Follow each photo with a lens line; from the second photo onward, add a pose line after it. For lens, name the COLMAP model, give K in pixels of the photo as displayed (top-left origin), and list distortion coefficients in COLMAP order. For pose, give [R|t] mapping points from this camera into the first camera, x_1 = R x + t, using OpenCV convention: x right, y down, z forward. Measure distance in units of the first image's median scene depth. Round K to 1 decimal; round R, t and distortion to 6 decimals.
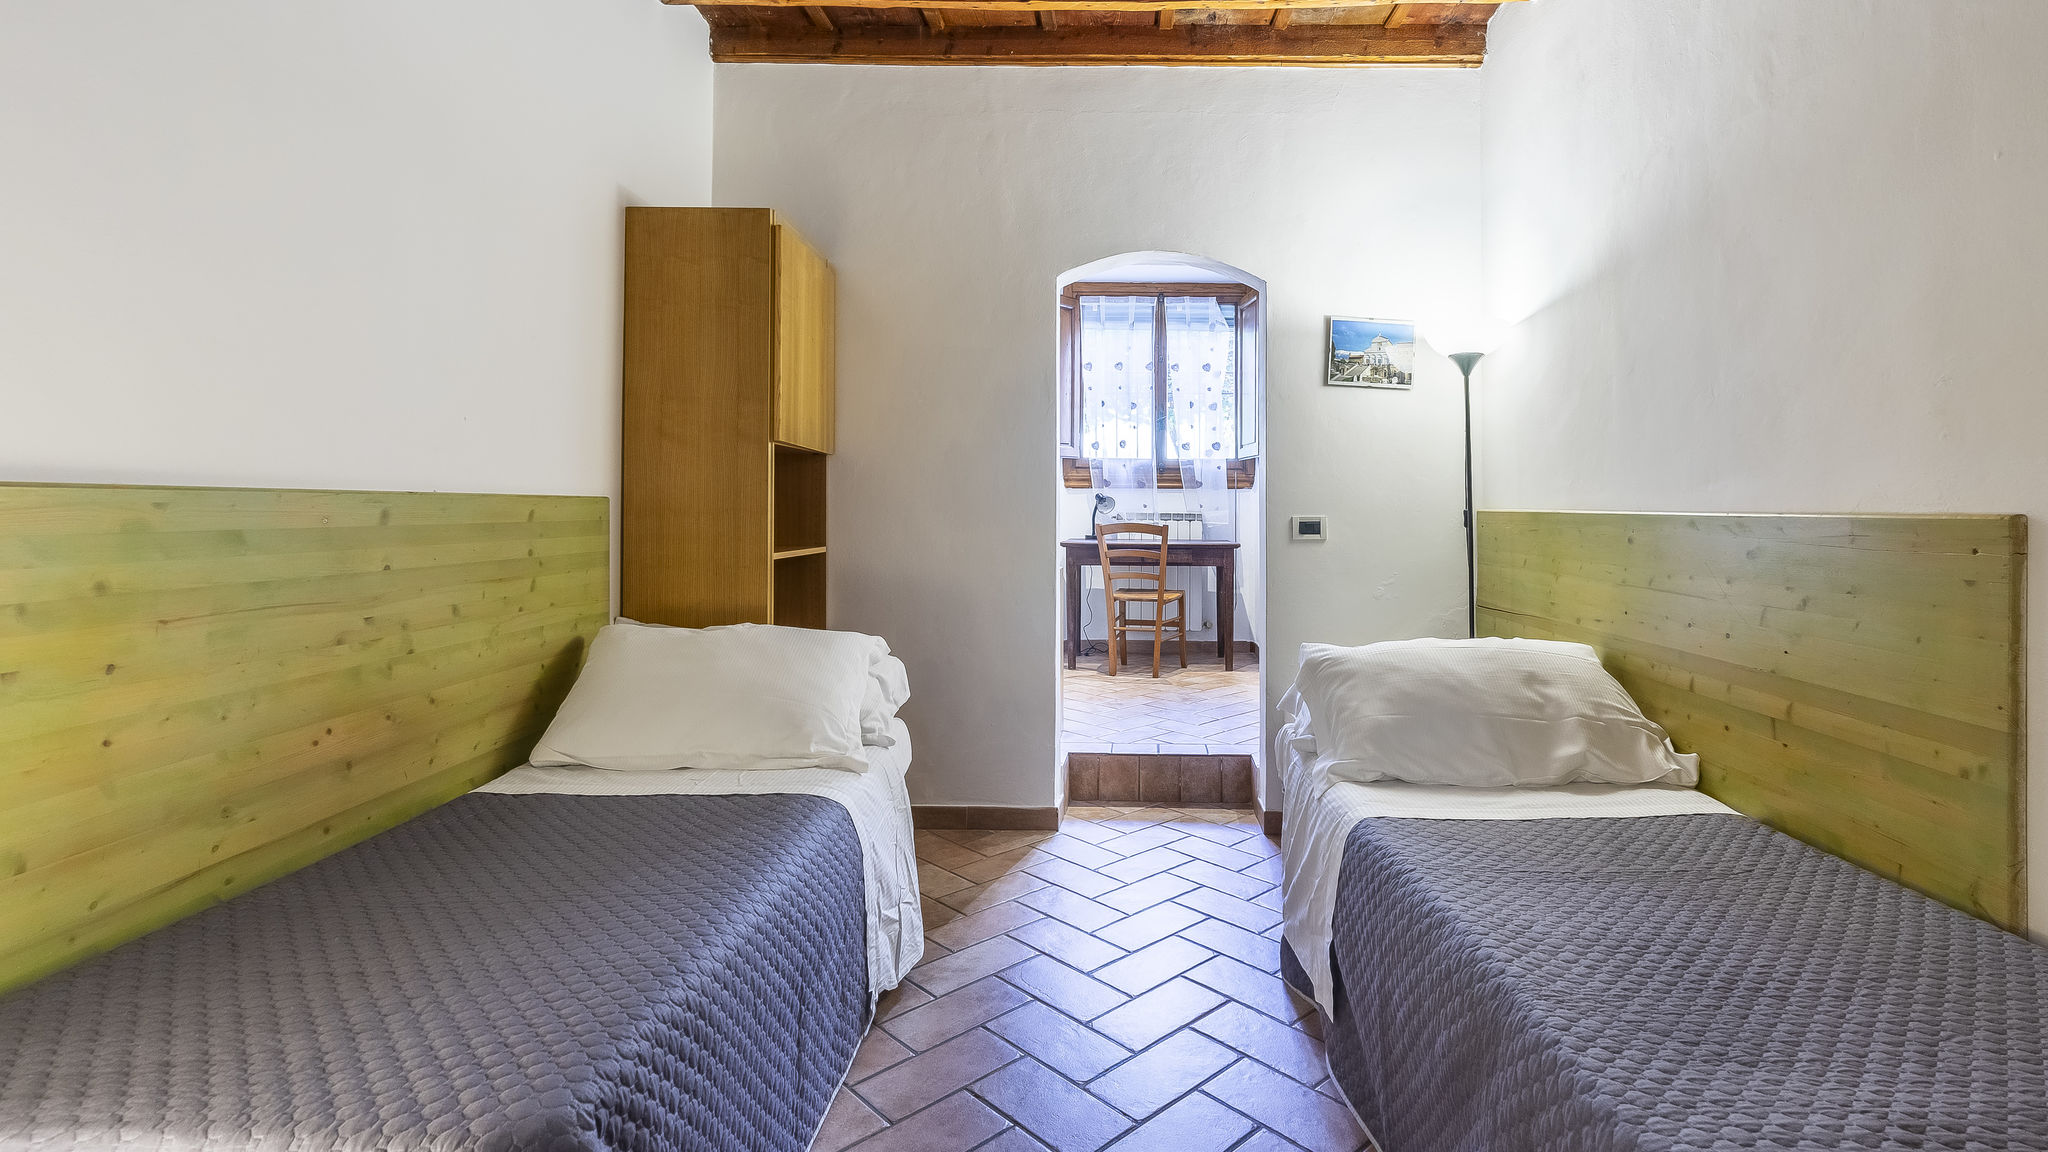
lens RADIAL K [[951.9, 0, 1110.8], [0, 951.9, 514.1], [0, 0, 1]] dist [-0.004034, 0.001937]
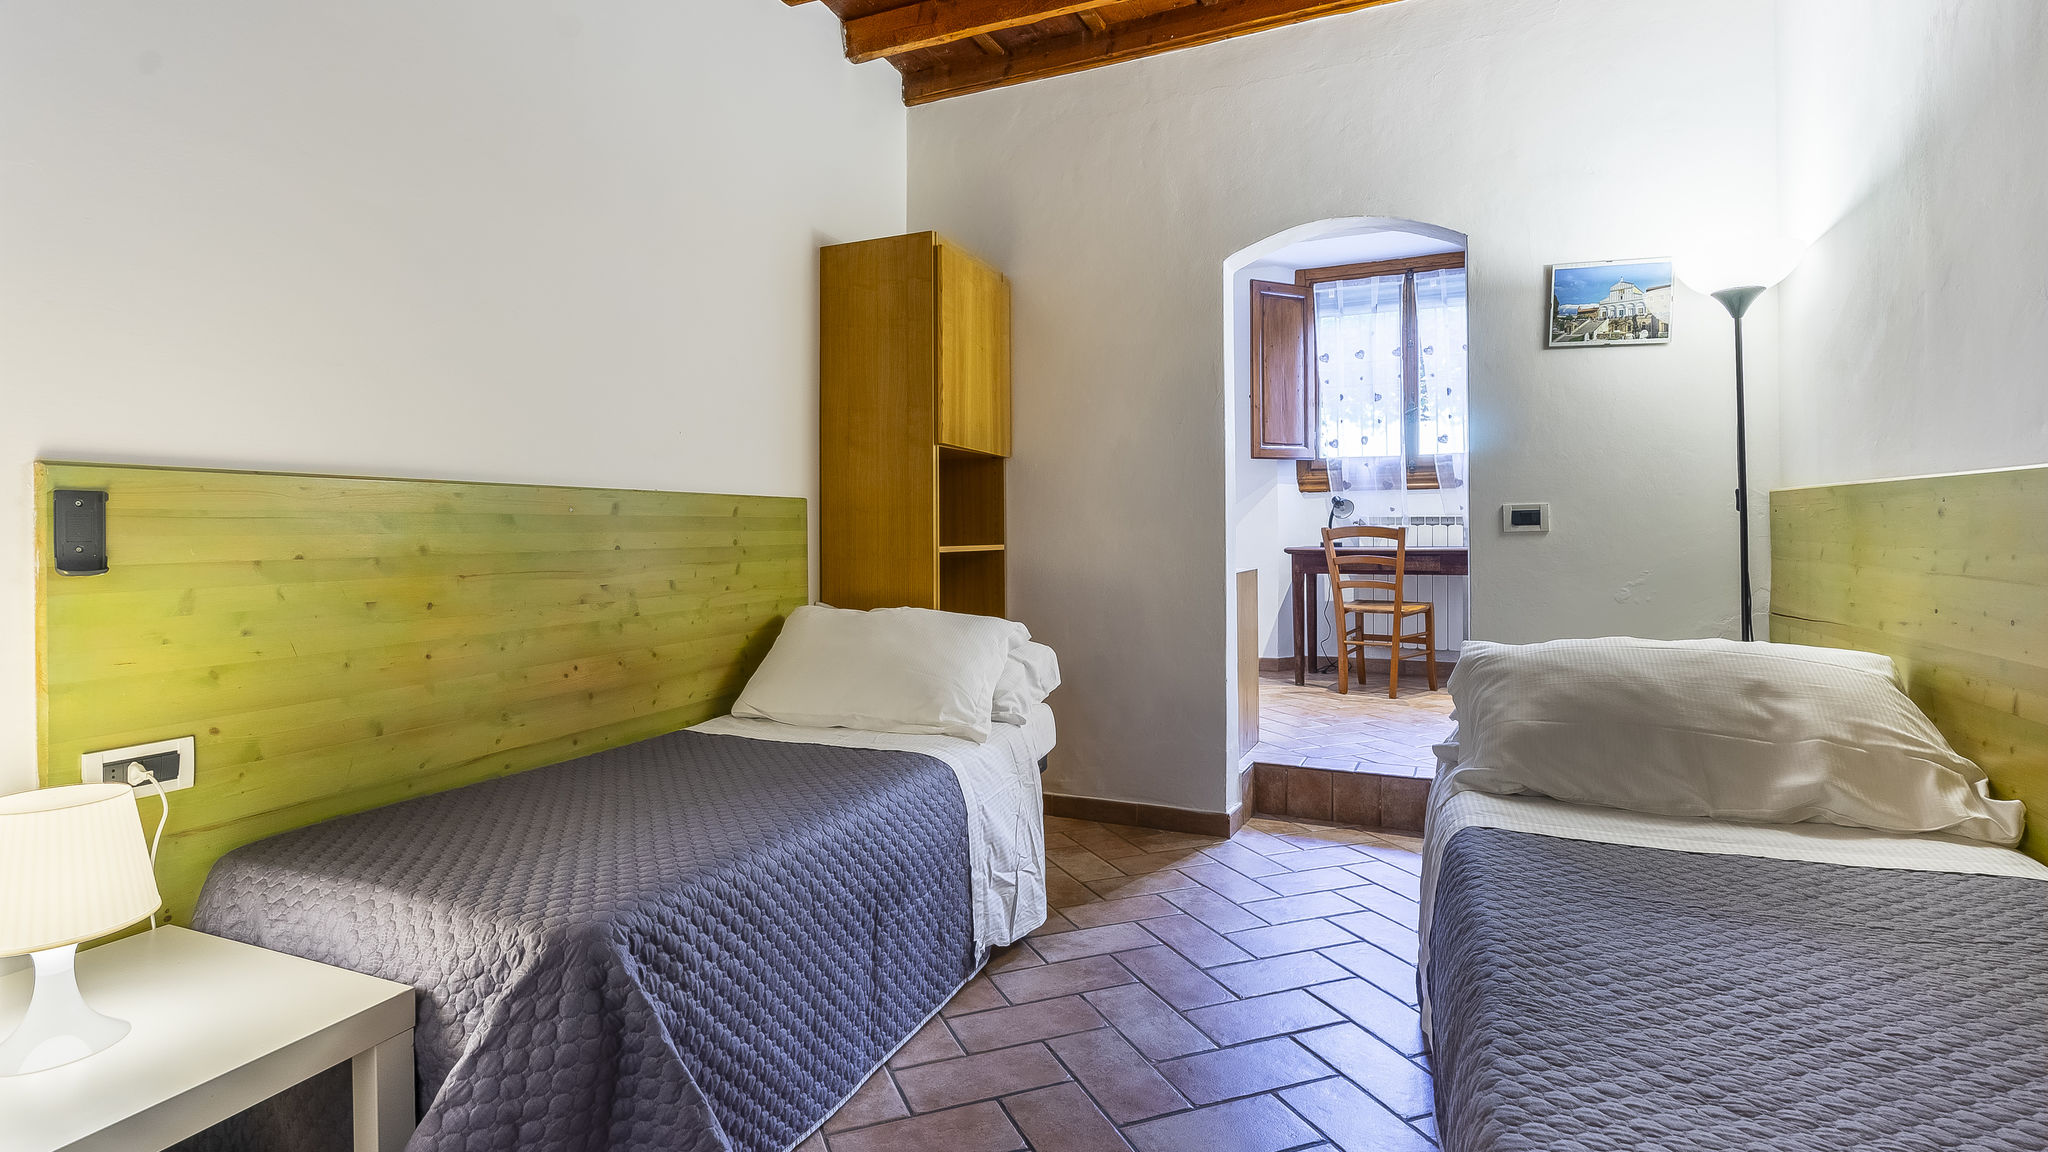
lens RADIAL K [[981.1, 0, 970.6], [0, 981.1, 542.7], [0, 0, 1]] dist [-0.003535, 0.001699]
pose [[0.905712, -0.009195, -0.423794, 0.185657], [0.012196, 0.999916, 0.004371, 0.038315], [0.423718, -0.009127, 0.905748, -0.005388]]
